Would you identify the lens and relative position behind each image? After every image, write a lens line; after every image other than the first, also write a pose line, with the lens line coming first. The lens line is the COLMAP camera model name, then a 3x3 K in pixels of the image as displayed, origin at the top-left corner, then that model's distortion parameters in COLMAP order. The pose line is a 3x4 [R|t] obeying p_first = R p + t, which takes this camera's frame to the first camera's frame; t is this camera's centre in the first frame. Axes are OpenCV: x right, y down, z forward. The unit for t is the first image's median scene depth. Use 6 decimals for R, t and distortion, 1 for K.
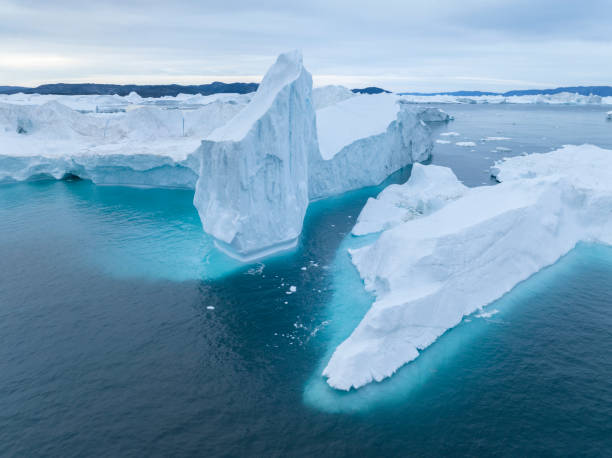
lens RADIAL K [[439.1, 0, 306.0], [0, 439.1, 229.0], [0, 0, 1]] dist [-0.025950, -0.002404]
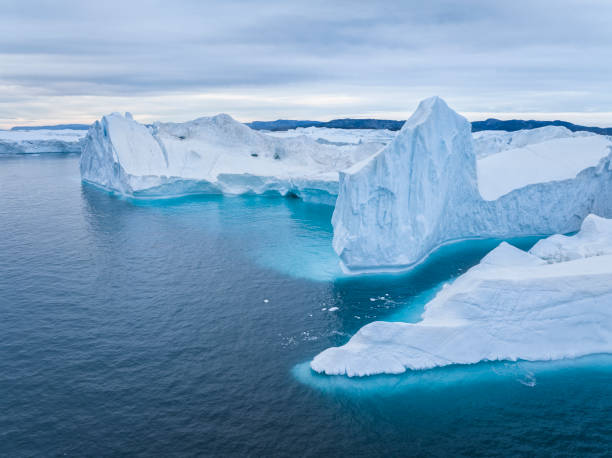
lens RADIAL K [[439.1, 0, 306.0], [0, 439.1, 229.0], [0, 0, 1]] dist [-0.025950, -0.002404]
pose [[0.830703, 0.133238, -0.540536, 0.234158], [-0.173946, 0.984446, -0.024664, 0.002510], [0.528843, 0.114513, 0.840959, -0.046806]]
